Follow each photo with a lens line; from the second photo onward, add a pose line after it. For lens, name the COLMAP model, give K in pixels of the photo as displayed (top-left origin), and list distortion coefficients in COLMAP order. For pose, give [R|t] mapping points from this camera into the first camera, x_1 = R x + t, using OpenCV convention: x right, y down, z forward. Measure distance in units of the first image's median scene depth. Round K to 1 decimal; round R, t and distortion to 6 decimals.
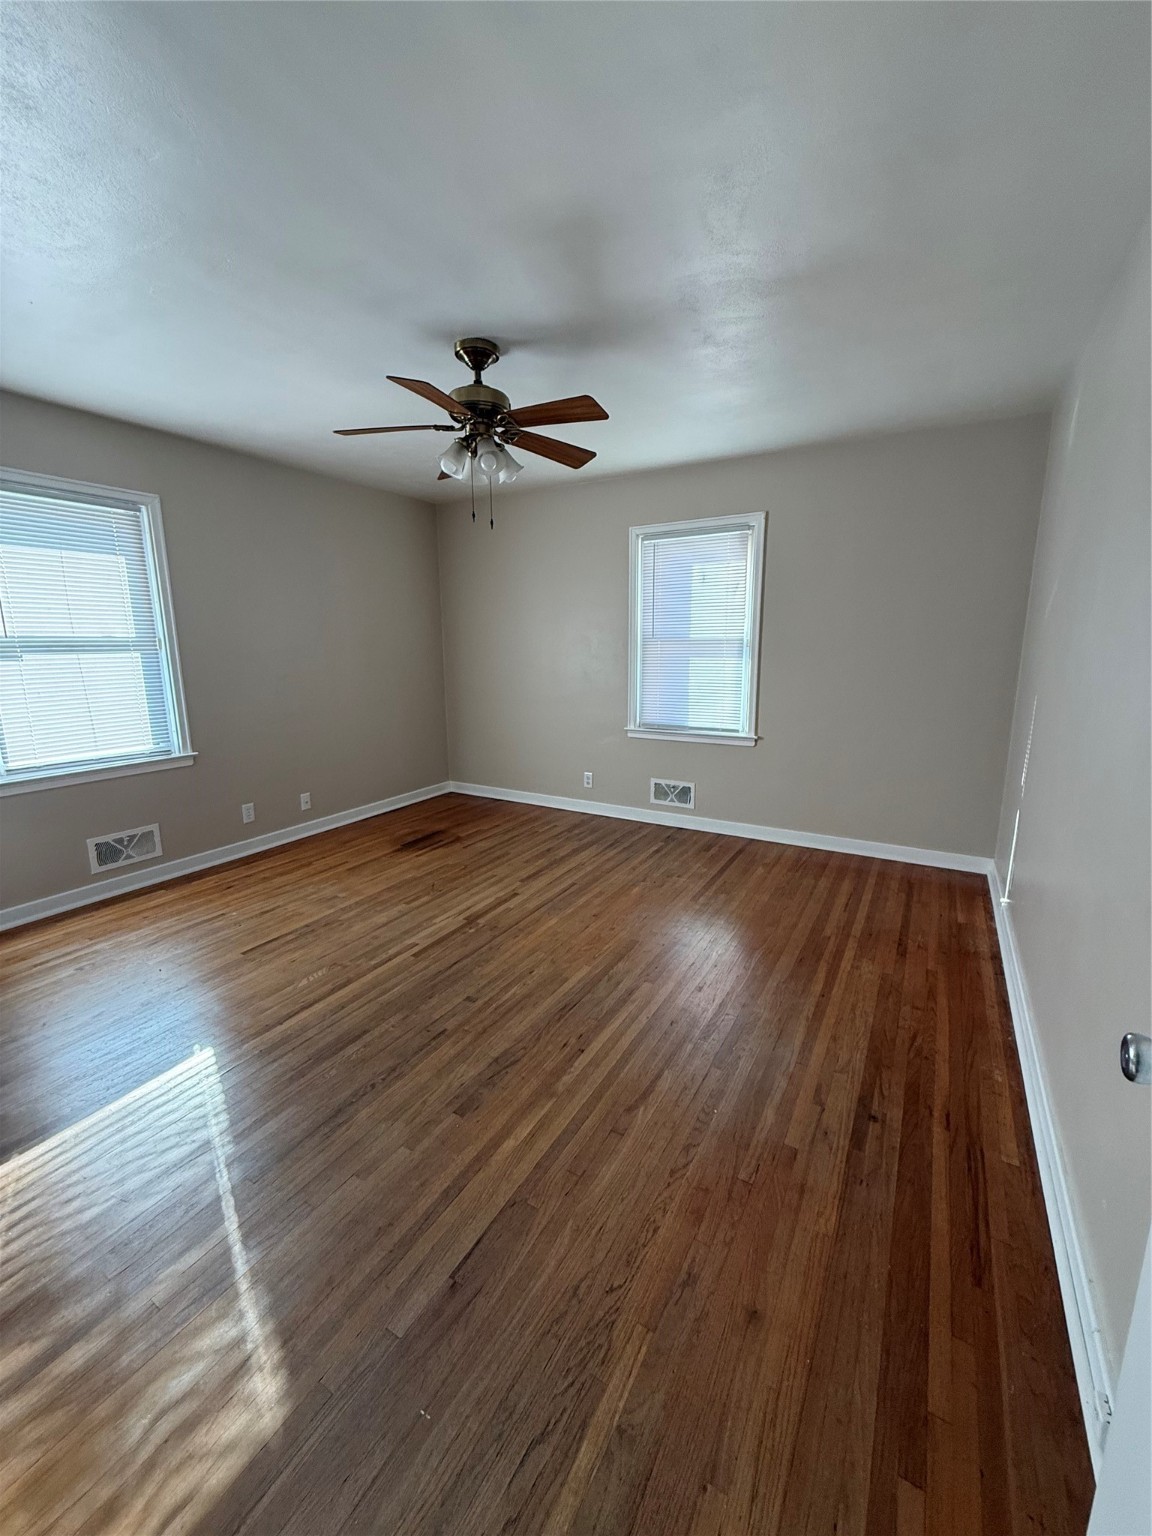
lens RADIAL K [[615.7, 0, 574.4], [0, 615.7, 763.6], [0, 0, 1]] dist [0.001101, 0.000202]
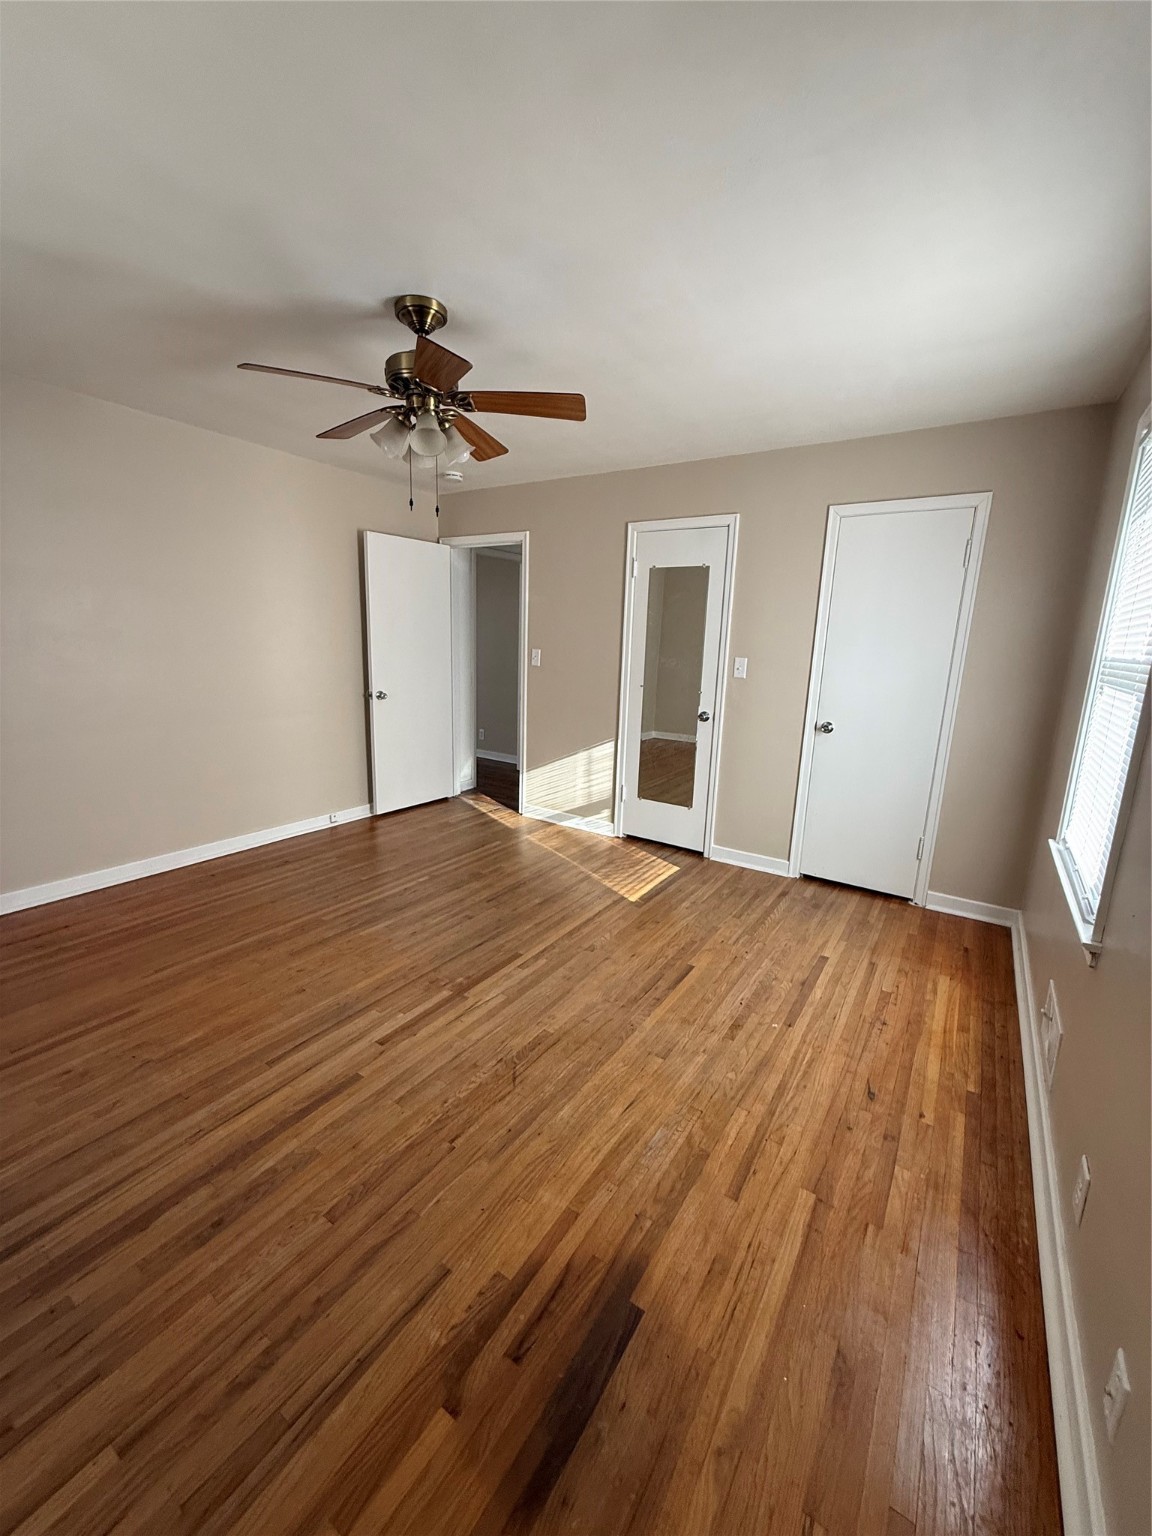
lens RADIAL K [[615.7, 0, 573.2], [0, 615.7, 766.6], [0, 0, 1]] dist [0.001101, 0.000202]
pose [[-0.998207, -0.035090, 0.048494, -0.318260], [-0.013277, 0.919768, 0.392239, -0.308162], [-0.058367, 0.390891, -0.918584, 1.484763]]
